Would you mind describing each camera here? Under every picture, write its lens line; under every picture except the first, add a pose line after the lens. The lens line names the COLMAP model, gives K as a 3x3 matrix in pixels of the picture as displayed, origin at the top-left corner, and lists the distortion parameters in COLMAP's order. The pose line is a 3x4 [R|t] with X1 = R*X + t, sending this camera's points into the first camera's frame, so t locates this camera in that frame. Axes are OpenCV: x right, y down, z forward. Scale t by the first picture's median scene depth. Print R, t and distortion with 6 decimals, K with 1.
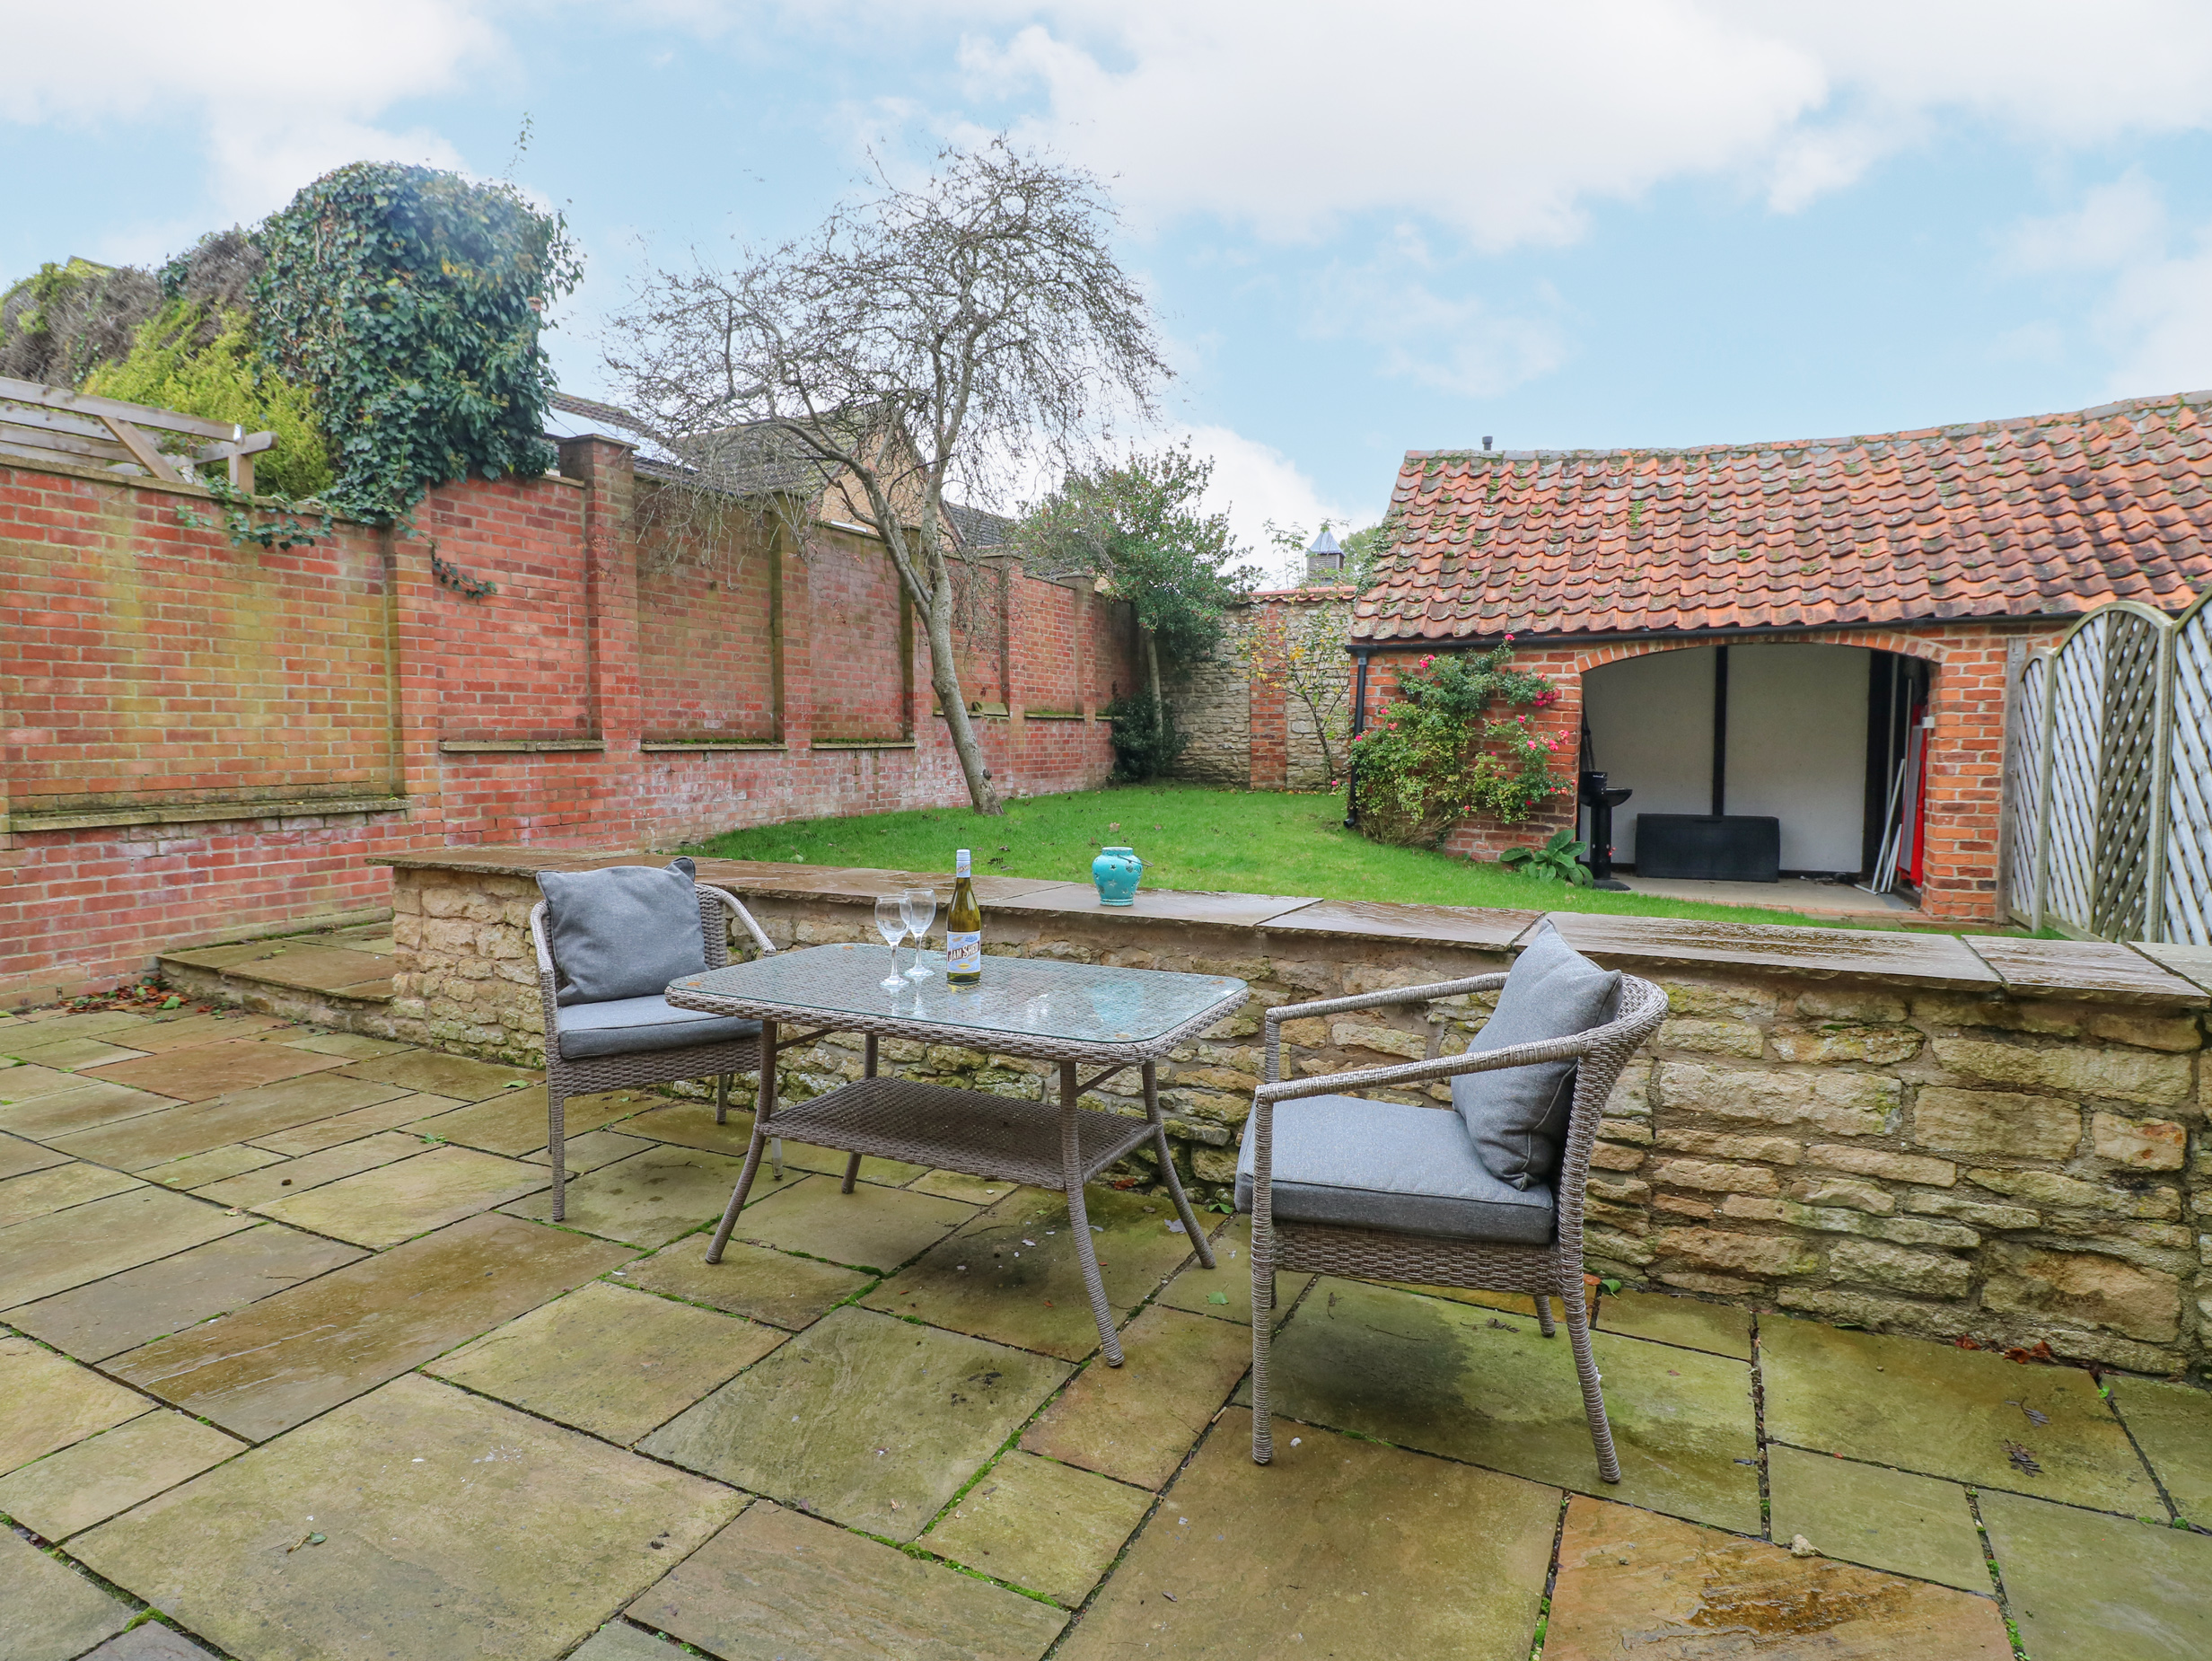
lens RADIAL K [[1197.6, 0, 1111.8], [0, 1197.6, 823.5], [0, 0, 1]] dist [-0.006860, -0.001789]
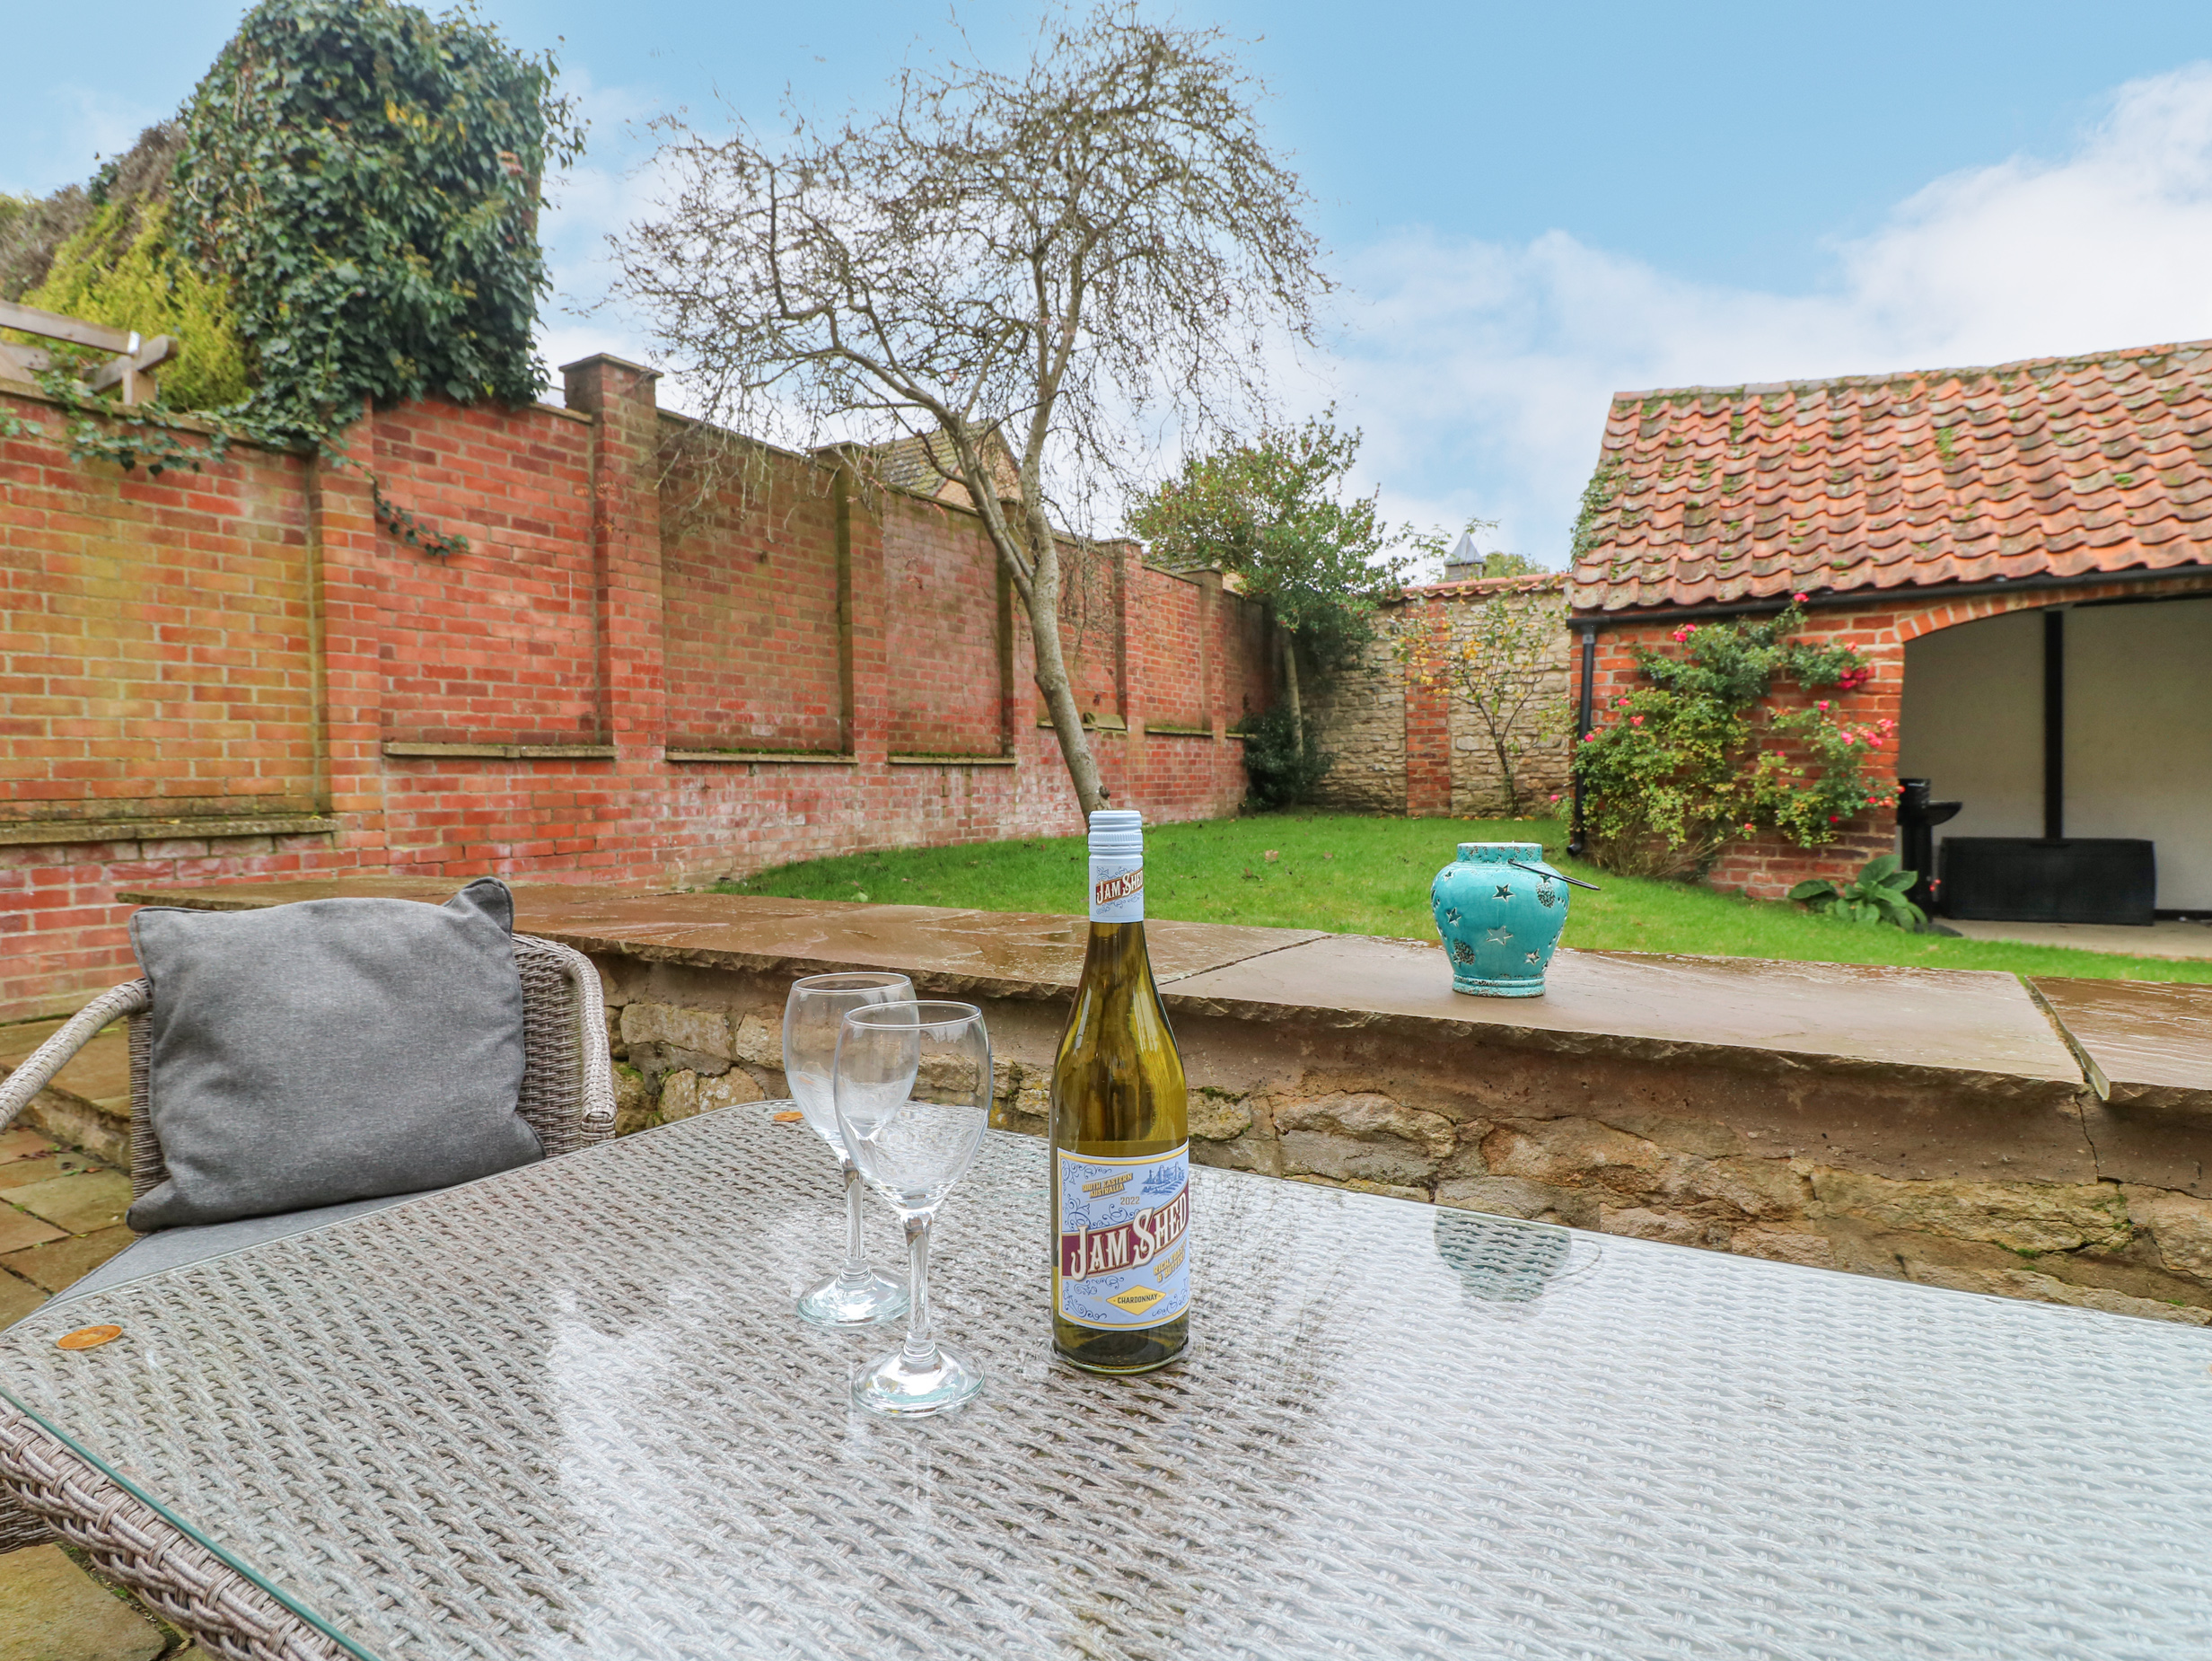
lens RADIAL K [[1197.6, 0, 1098.0], [0, 1197.6, 827.5], [0, 0, 1]] dist [-0.006860, -0.001789]
pose [[0.994955, -0.010383, -0.099786, -0.032475], [0.007005, 0.999392, -0.034141, 0.010548], [0.100080, 0.033270, 0.994423, 0.232690]]
